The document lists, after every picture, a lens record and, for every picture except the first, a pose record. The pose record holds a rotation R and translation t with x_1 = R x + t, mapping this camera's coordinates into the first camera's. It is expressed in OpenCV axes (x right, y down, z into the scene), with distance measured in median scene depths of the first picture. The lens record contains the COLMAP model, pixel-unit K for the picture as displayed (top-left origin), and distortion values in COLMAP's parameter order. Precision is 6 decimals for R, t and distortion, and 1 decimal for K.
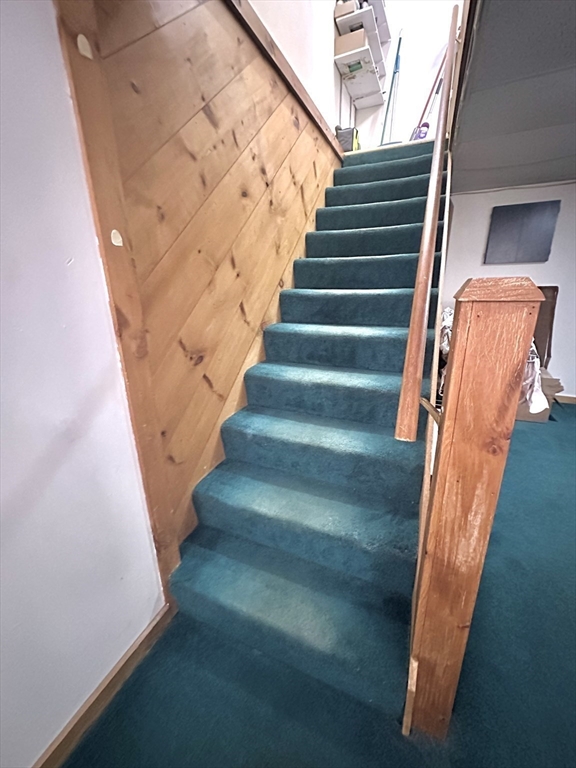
lens RADIAL K [[305.0, 0, 289.3], [0, 305.0, 380.2], [0, 0, 1]] dist [-0.002382, 0.000783]
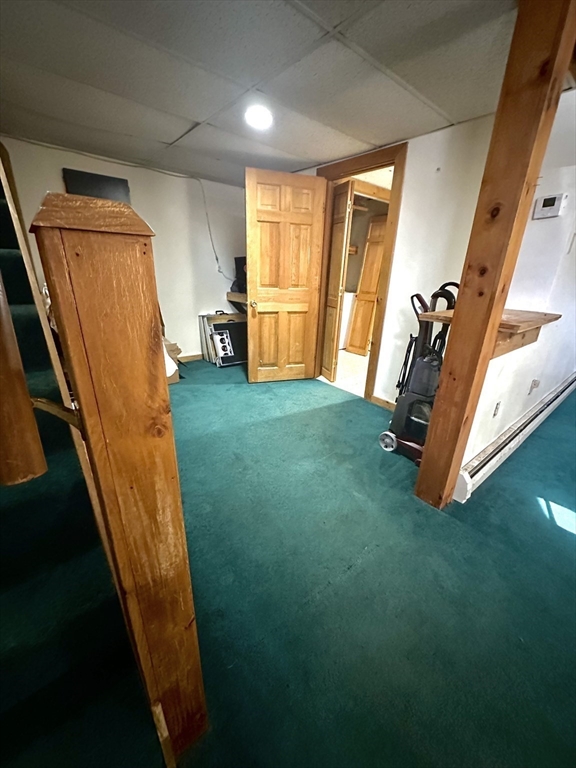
lens RADIAL K [[305.0, 0, 285.9], [0, 305.0, 382.5], [0, 0, 1]] dist [-0.002382, 0.000783]
pose [[0.452971, -0.283738, 0.845168, 0.160485], [0.228430, 0.953294, 0.197610, 0.020801], [-0.861764, 0.103550, 0.496629, 0.266008]]
